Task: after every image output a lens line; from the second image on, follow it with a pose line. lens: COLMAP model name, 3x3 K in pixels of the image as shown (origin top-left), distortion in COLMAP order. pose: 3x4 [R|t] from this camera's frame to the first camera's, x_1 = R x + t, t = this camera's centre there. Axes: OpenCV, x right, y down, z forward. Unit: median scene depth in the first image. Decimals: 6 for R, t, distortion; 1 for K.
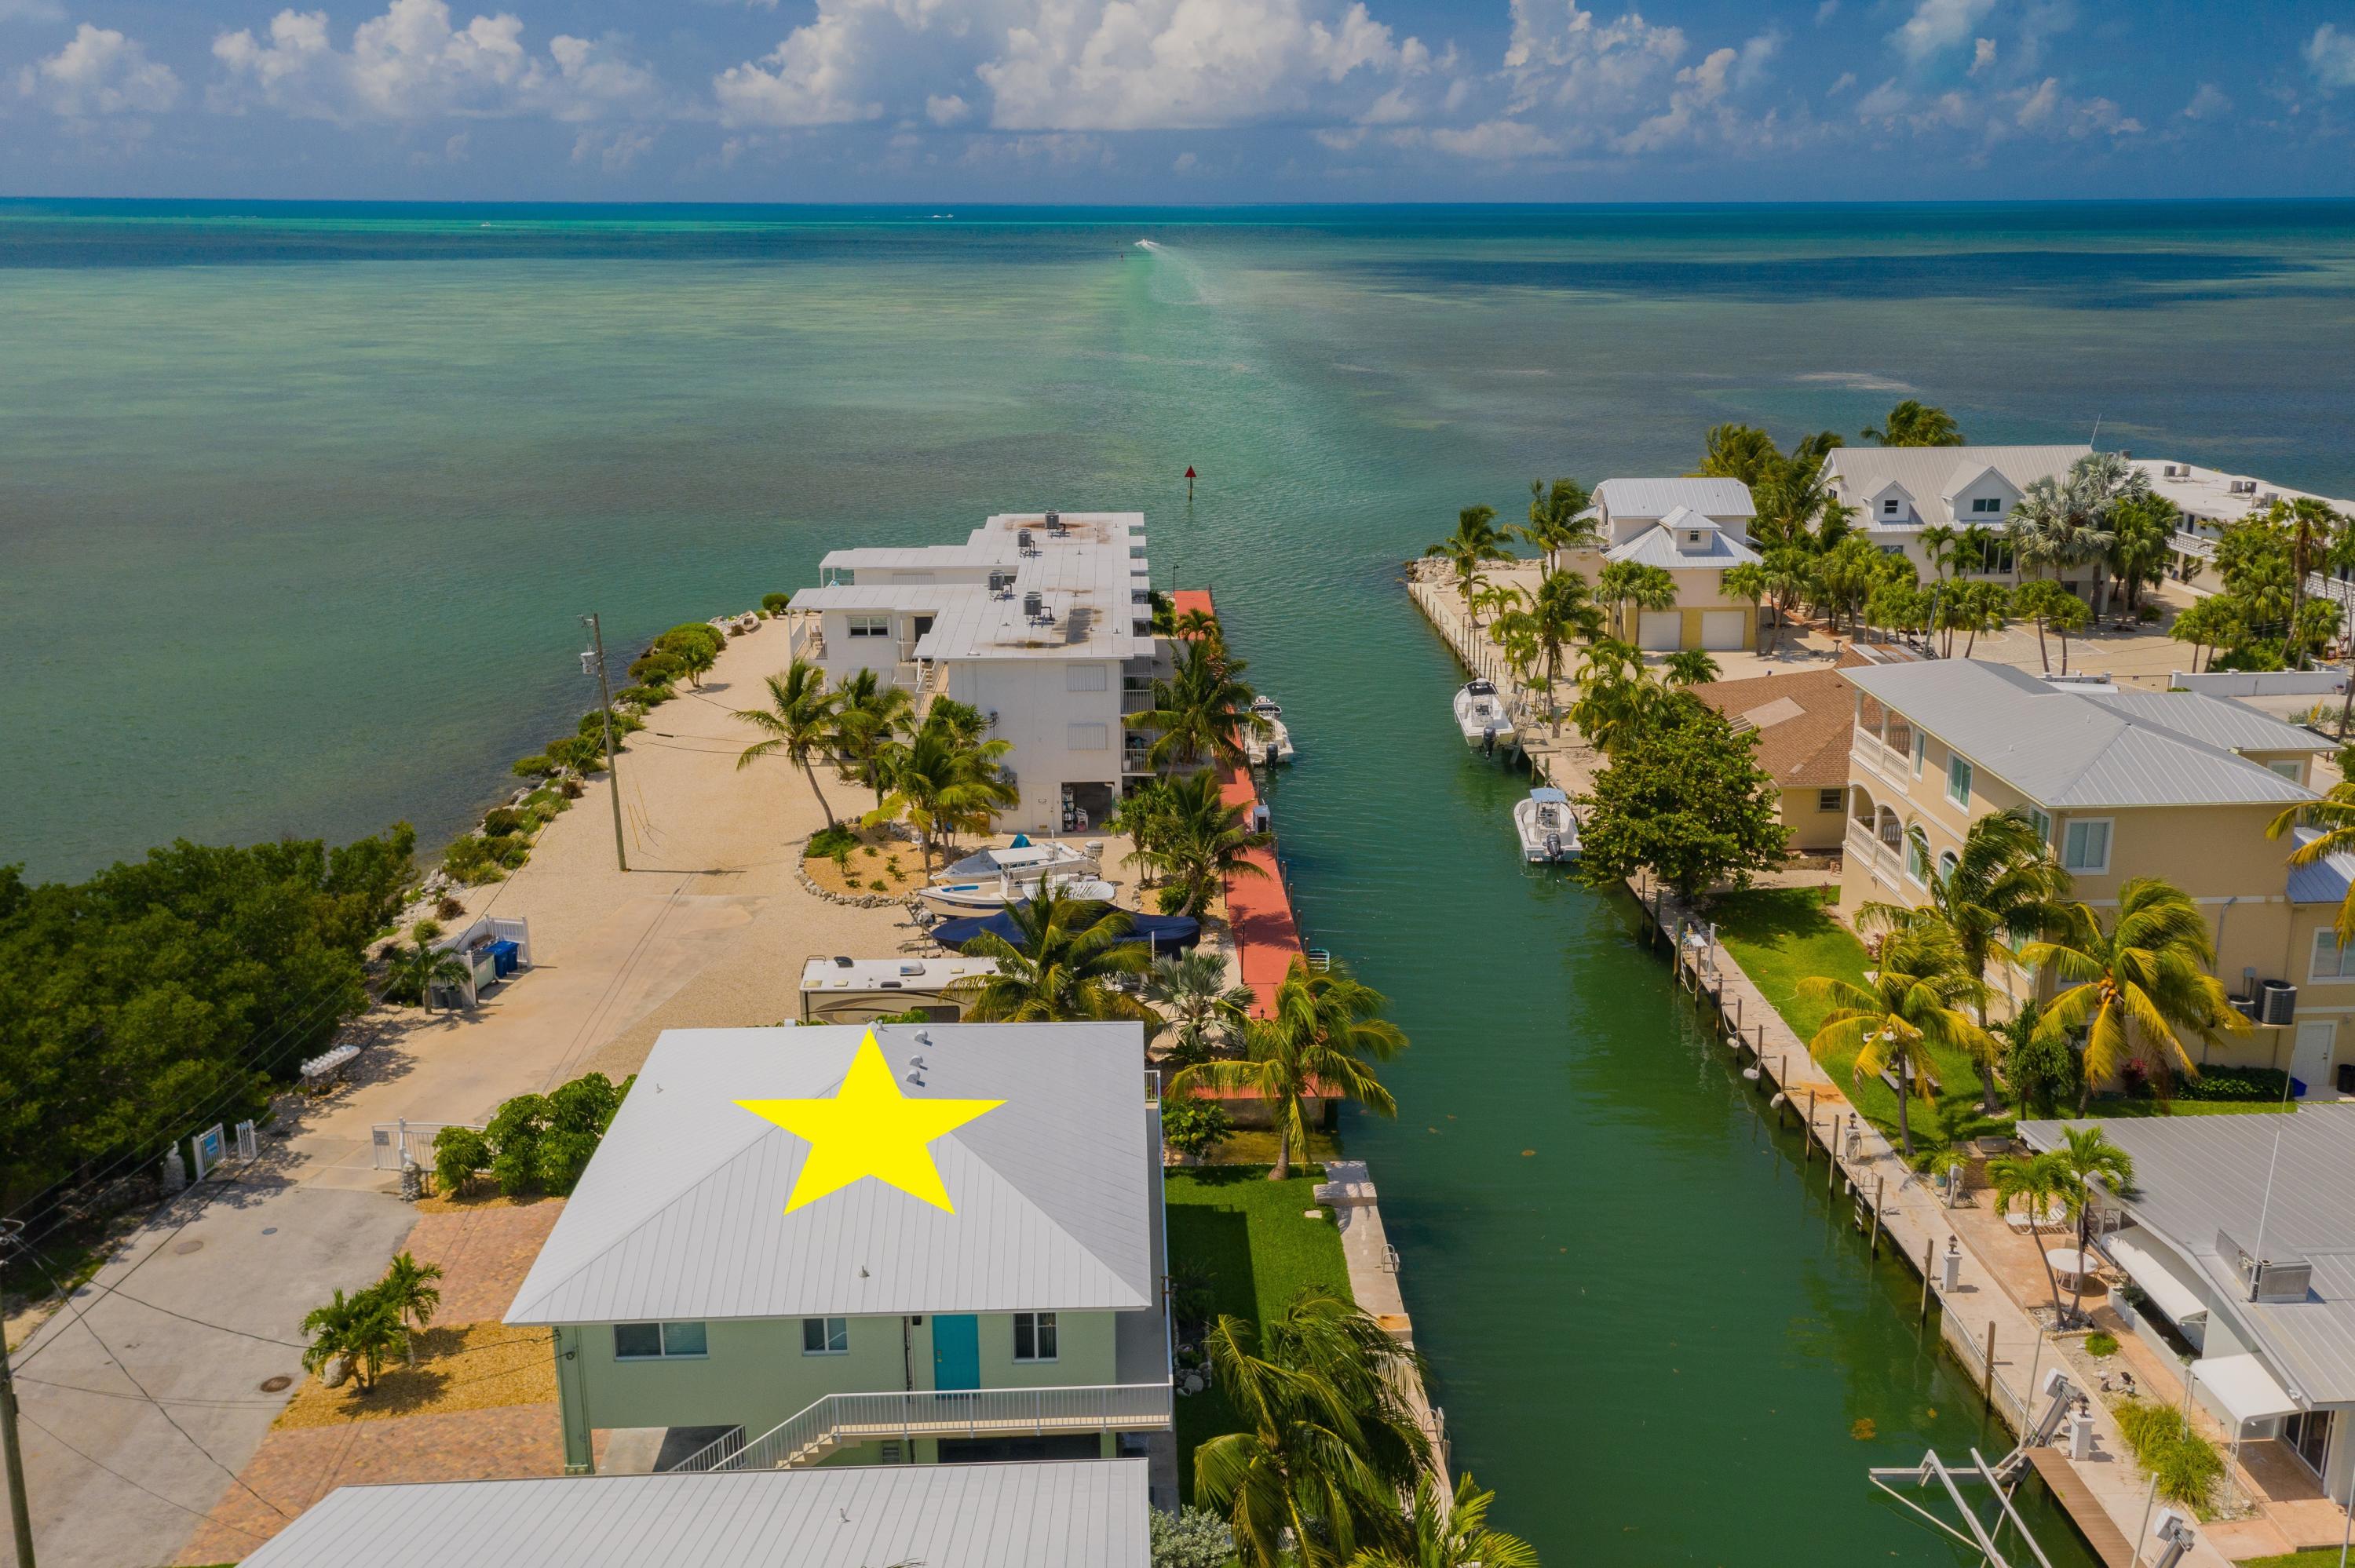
lens RADIAL K [[2082.5, 0, 1186.5], [0, 2082.5, 763.1], [0, 0, 1]] dist [0.004698, 0.009652]
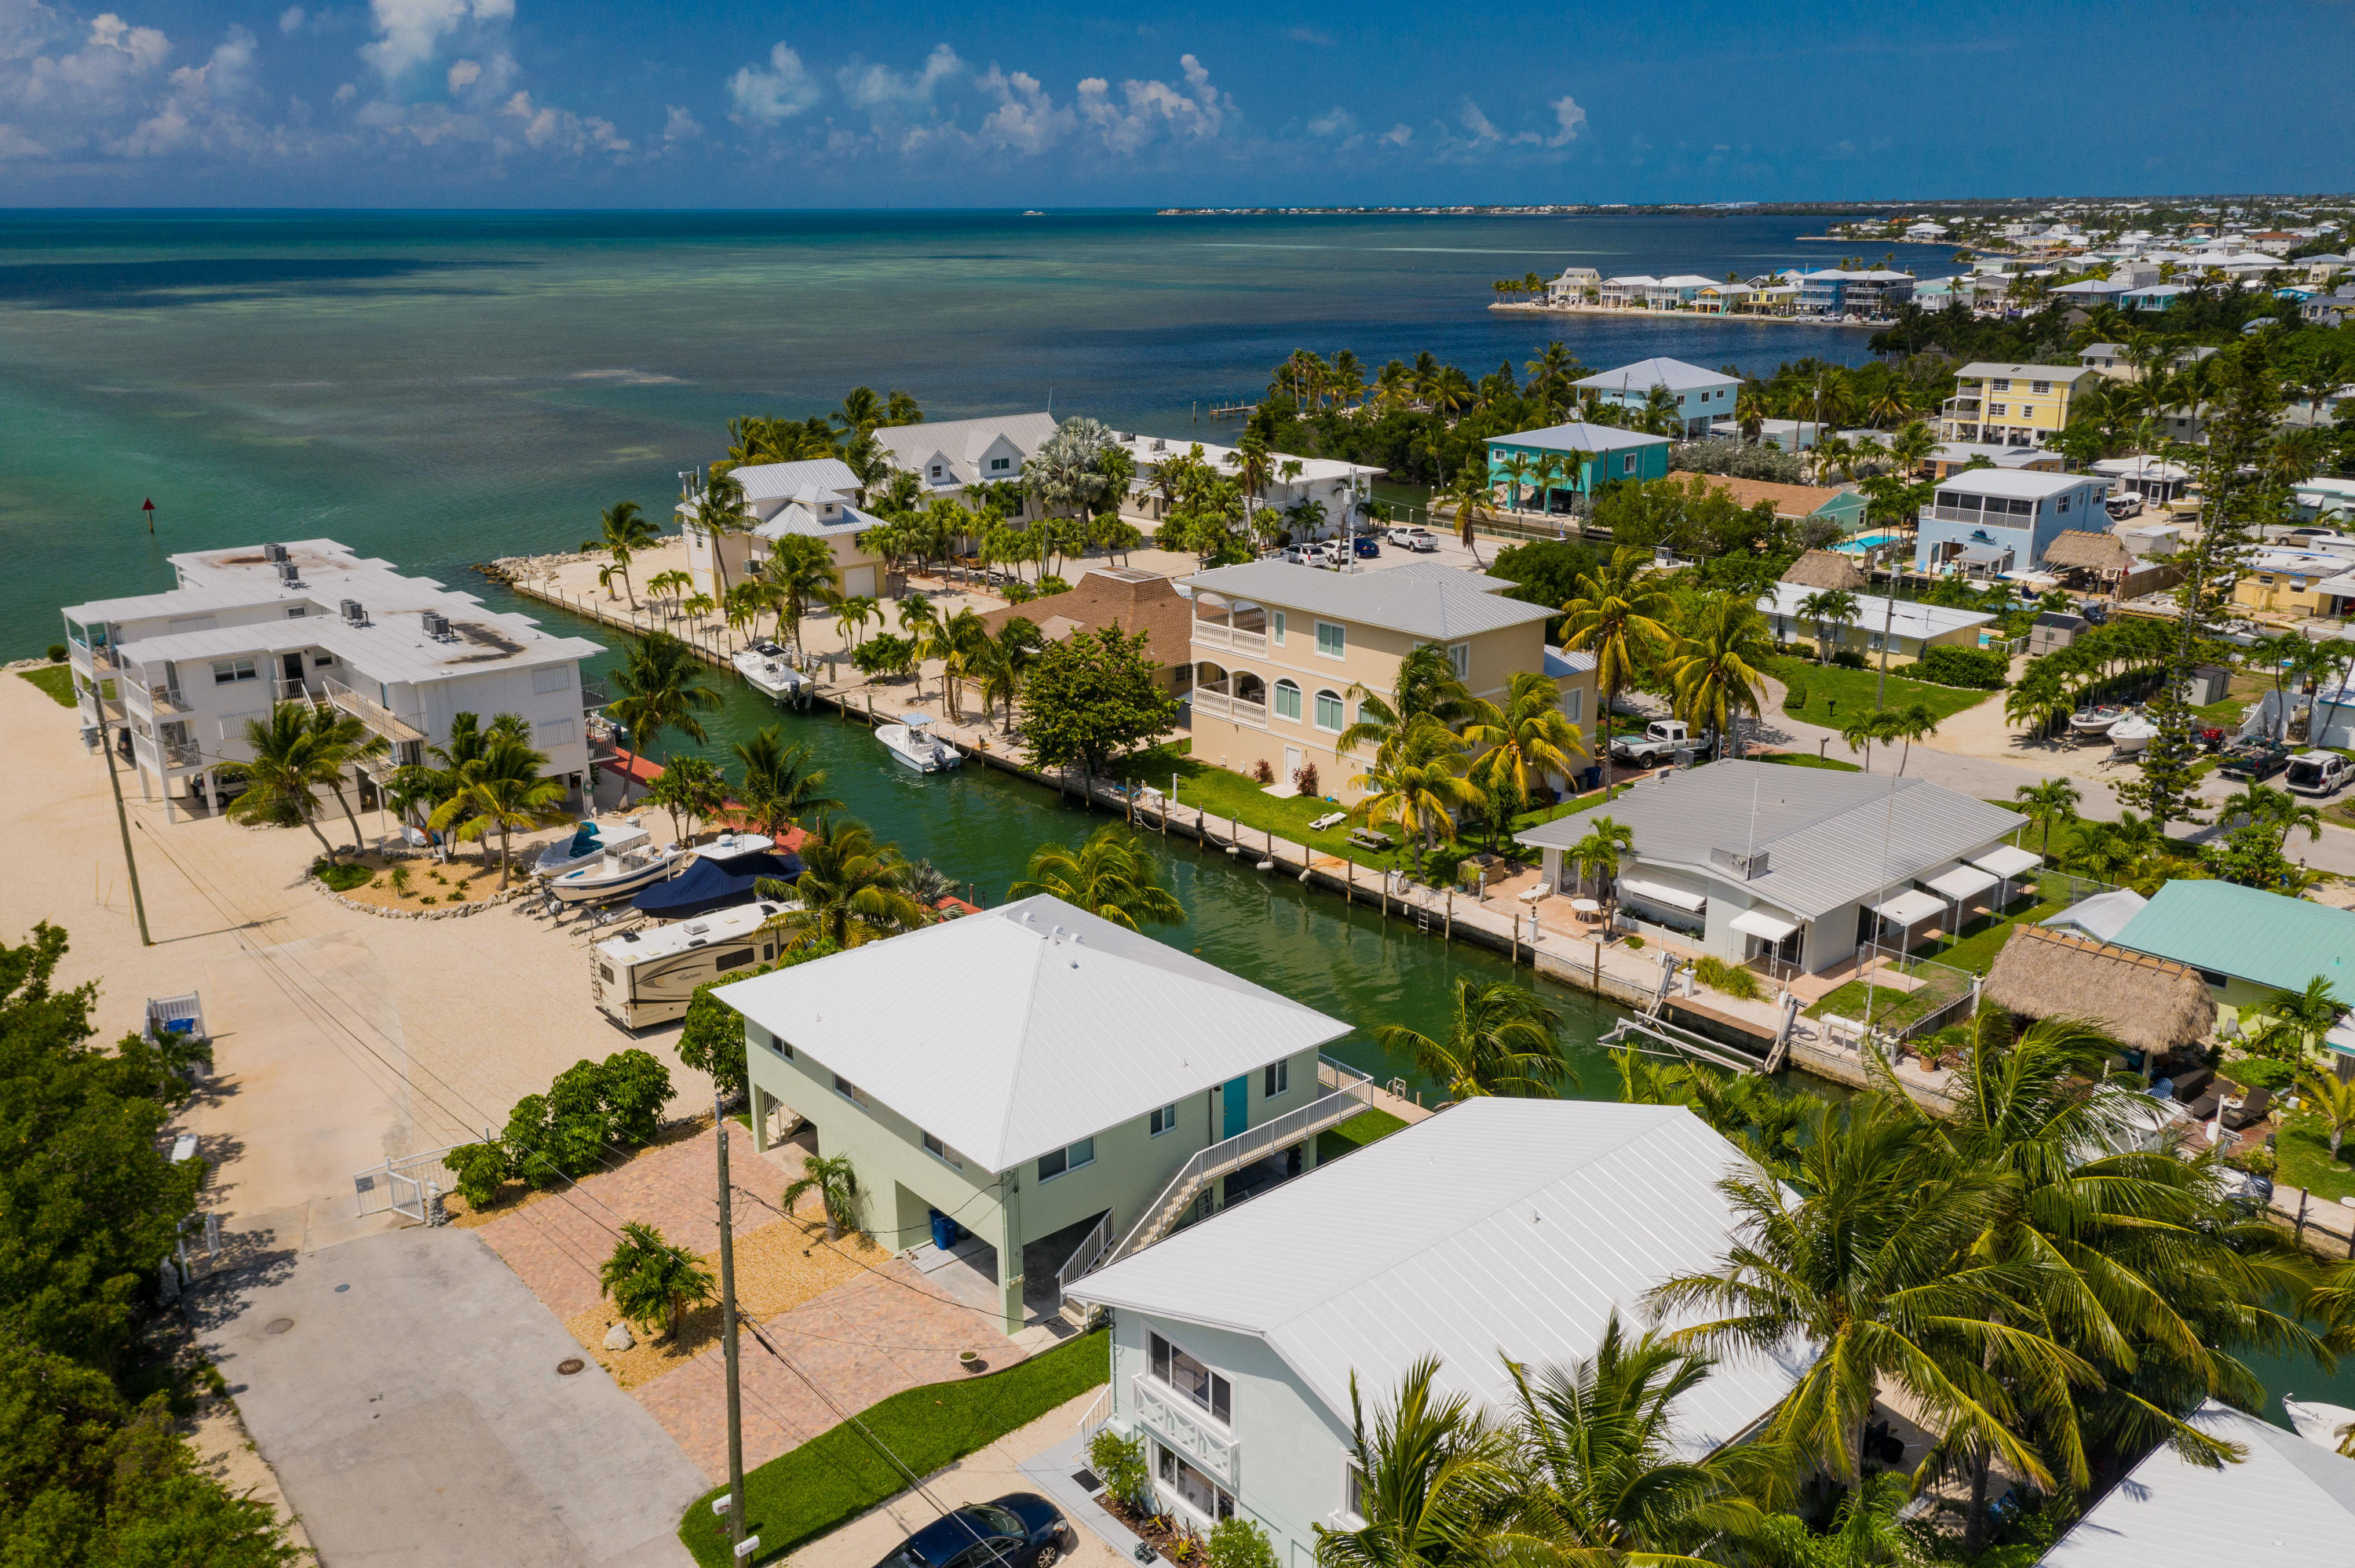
lens RADIAL K [[1883.5, 0, 1181.7], [0, 1883.5, 799.7], [0, 0, 1]] dist [-0.002929, 0.015886]
pose [[0.782346, -0.188072, 0.593770, -0.344929], [0.163802, 0.981891, 0.095182, -0.016684], [-0.600919, 0.022795, 0.798985, 0.008454]]
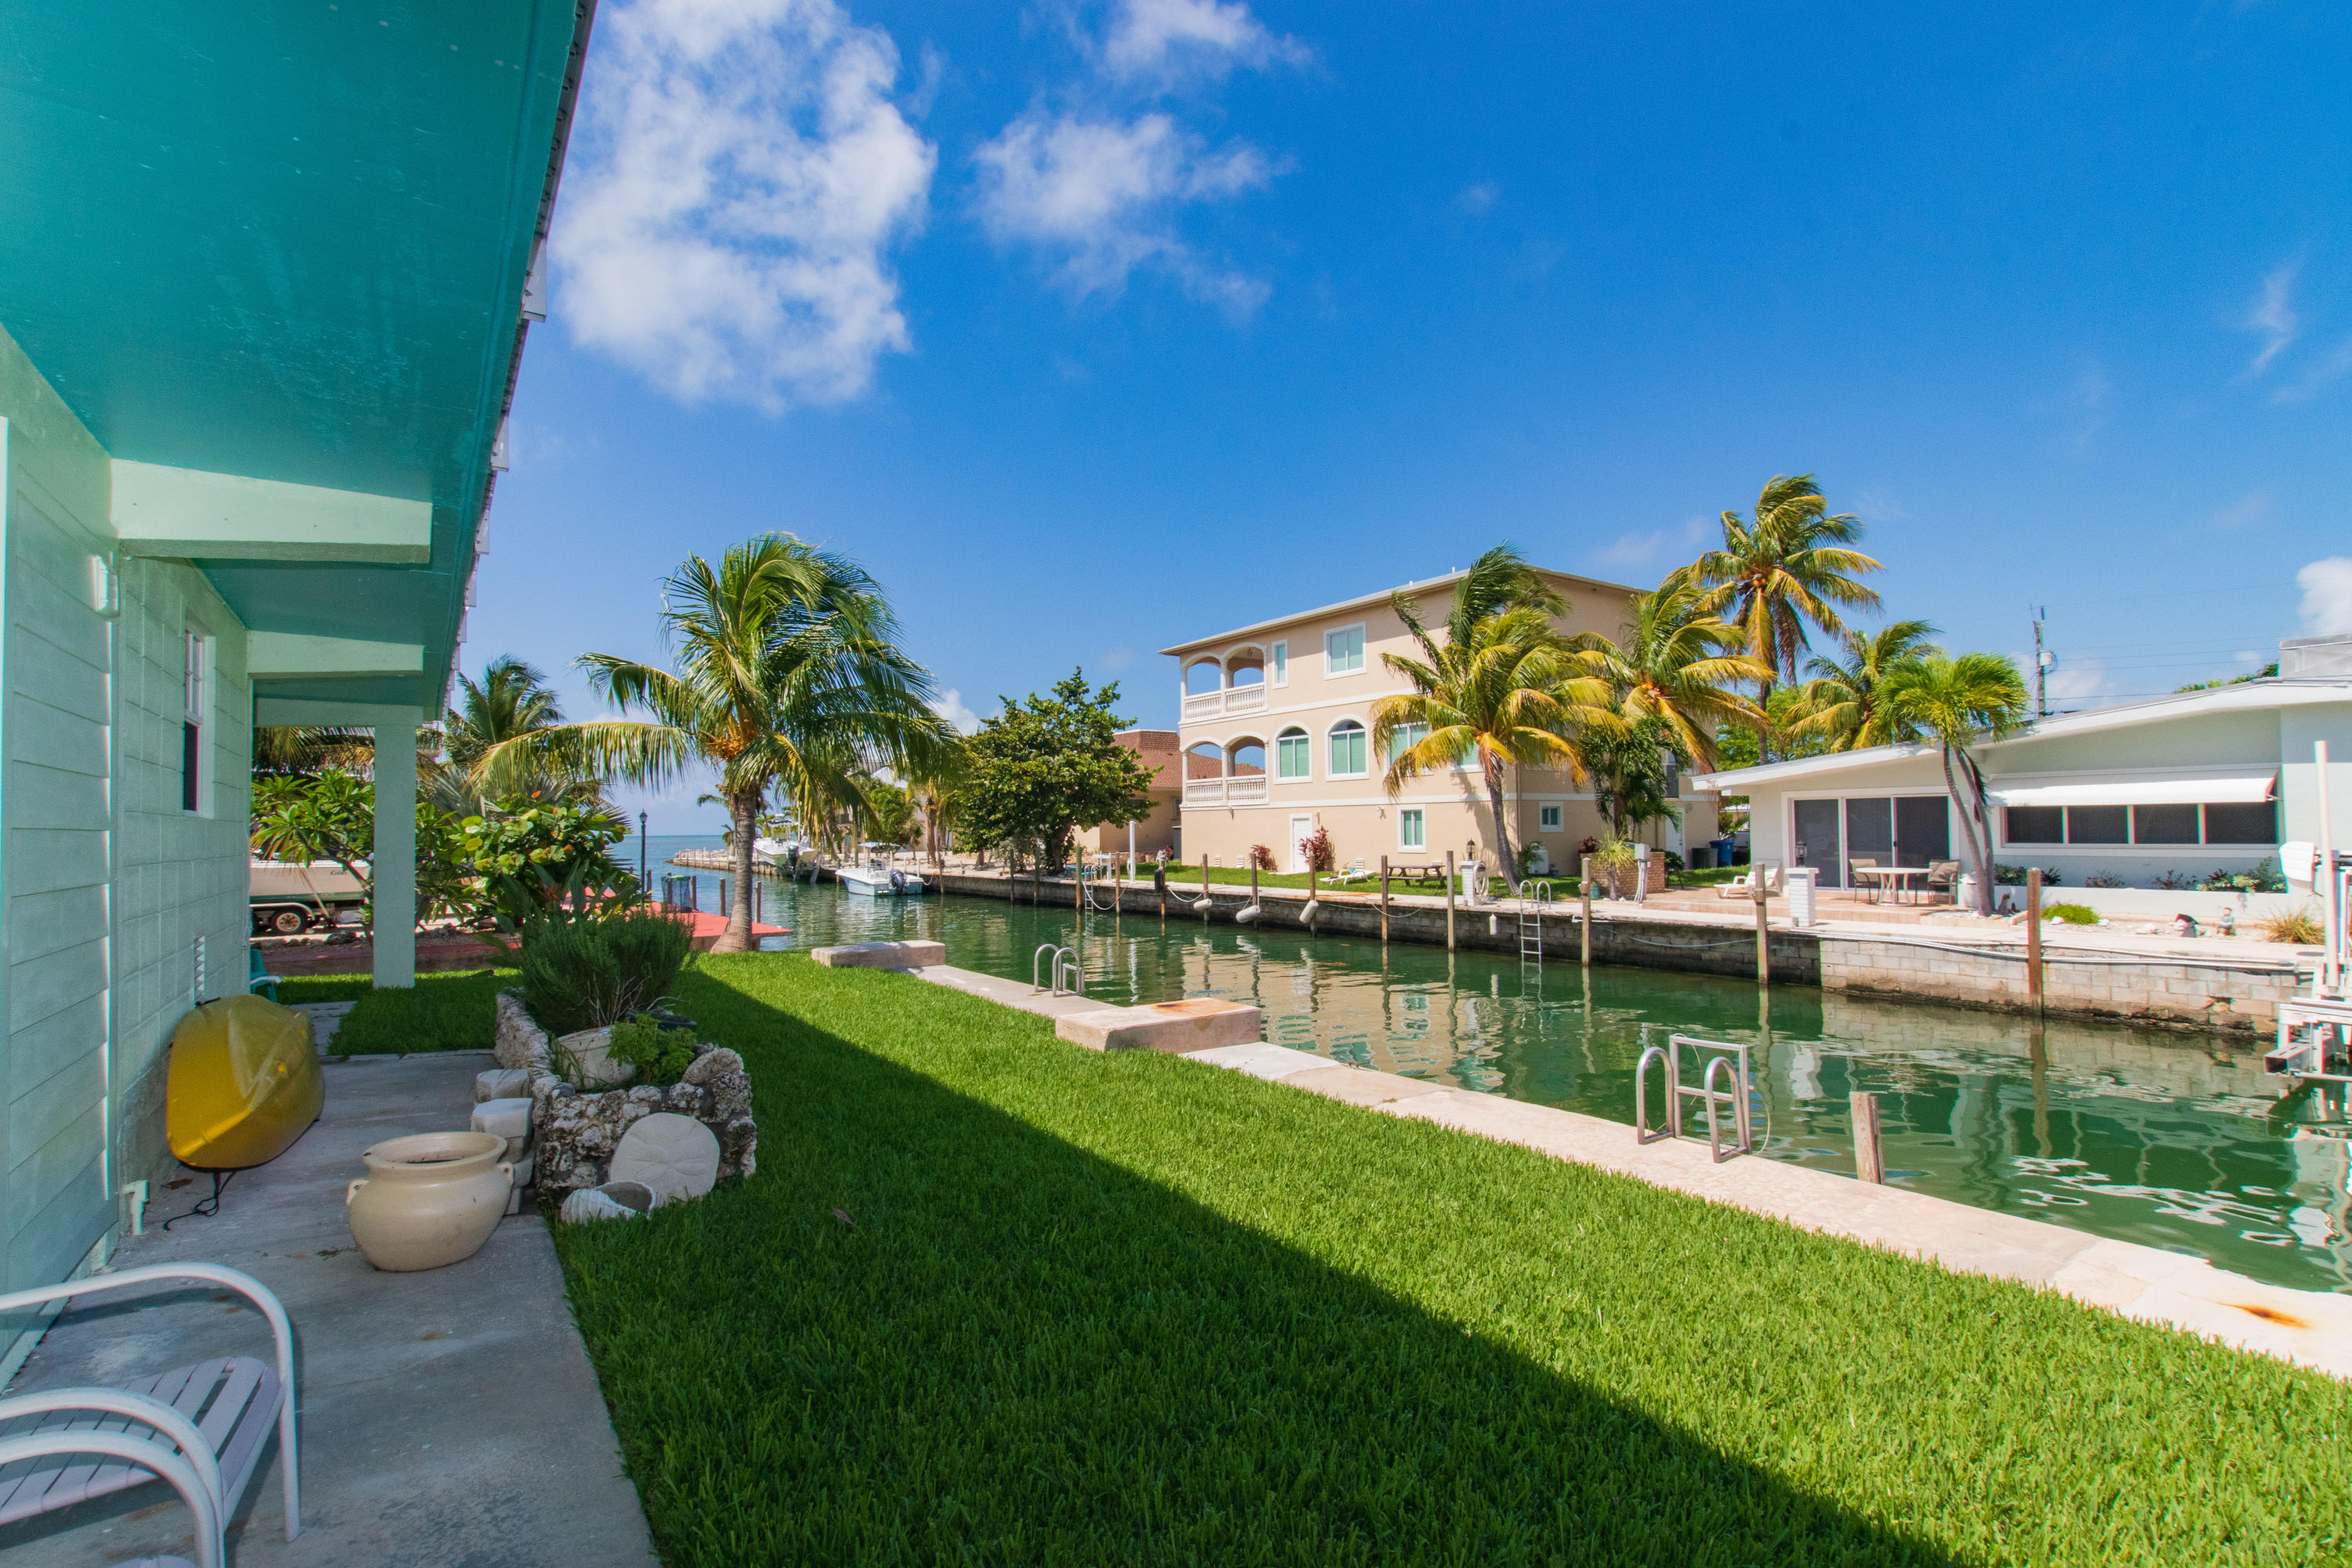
lens RADIAL K [[1078.7, 0, 1169.2], [0, 1078.7, 793.3], [0, 0, 1]] dist [0.004278, -0.003122]
pose [[0.838435, 0.001146, 0.545000, -0.007795], [0.152464, 0.959578, -0.236571, 0.135189], [-0.523241, 0.281442, 0.804369, 0.414507]]
